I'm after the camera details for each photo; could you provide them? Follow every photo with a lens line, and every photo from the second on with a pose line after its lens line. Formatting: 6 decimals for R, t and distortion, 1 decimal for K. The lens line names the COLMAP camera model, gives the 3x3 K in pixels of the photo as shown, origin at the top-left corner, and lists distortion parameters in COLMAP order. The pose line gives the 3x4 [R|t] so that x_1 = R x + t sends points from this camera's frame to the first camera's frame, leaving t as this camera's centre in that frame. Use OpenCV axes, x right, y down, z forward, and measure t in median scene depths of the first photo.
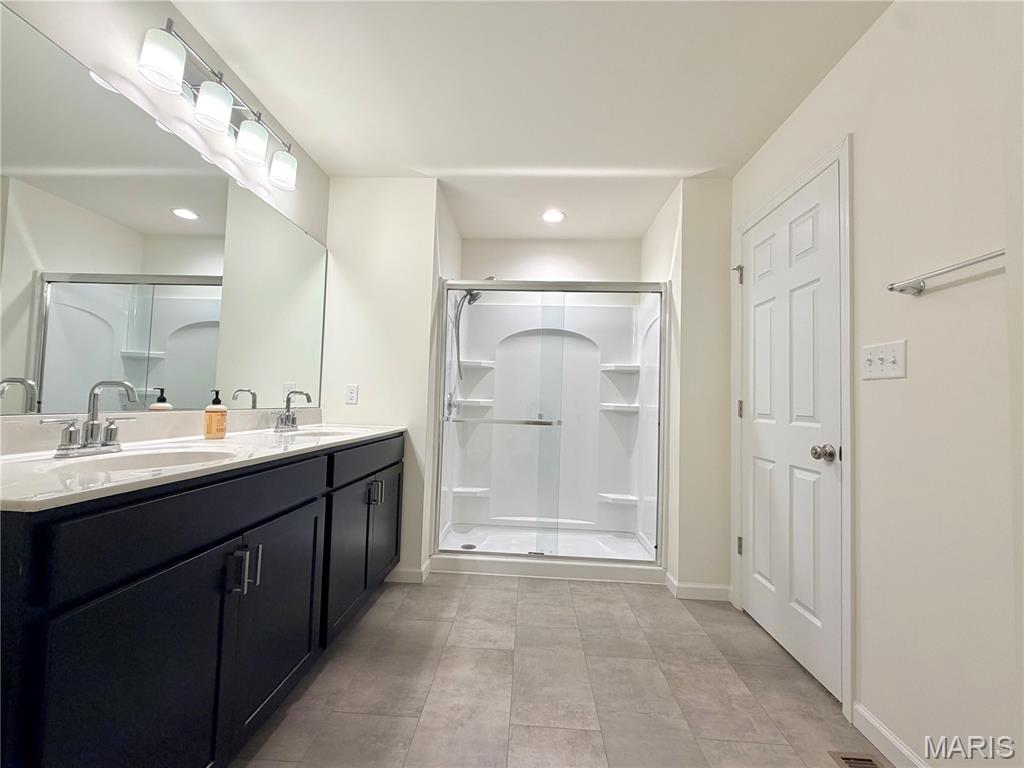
lens RADIAL K [[406.1, 0, 506.5], [0, 406.1, 386.5], [0, 0, 1]] dist [-0.001390, 0.000747]
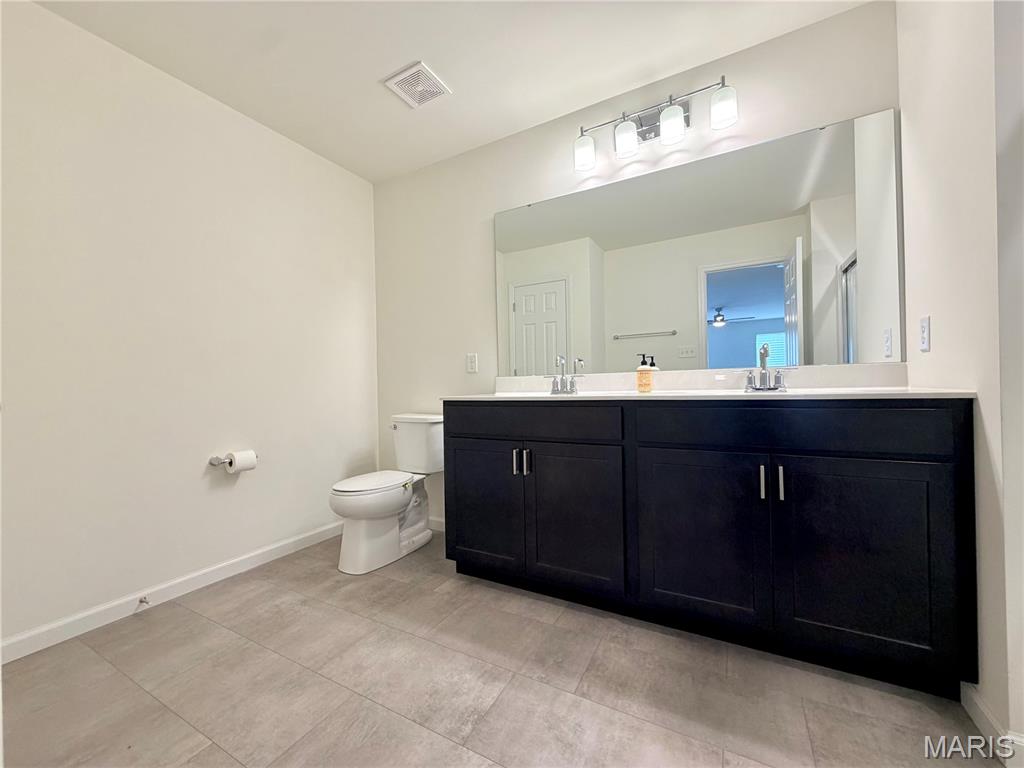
lens RADIAL K [[406.1, 0, 510.2], [0, 406.1, 383.8], [0, 0, 1]] dist [-0.001390, 0.000747]
pose [[-0.433995, -0.028003, -0.900480, 0.611734], [0.044179, 0.997653, -0.052318, 0.150918], [0.899831, -0.062488, -0.431739, 1.174208]]
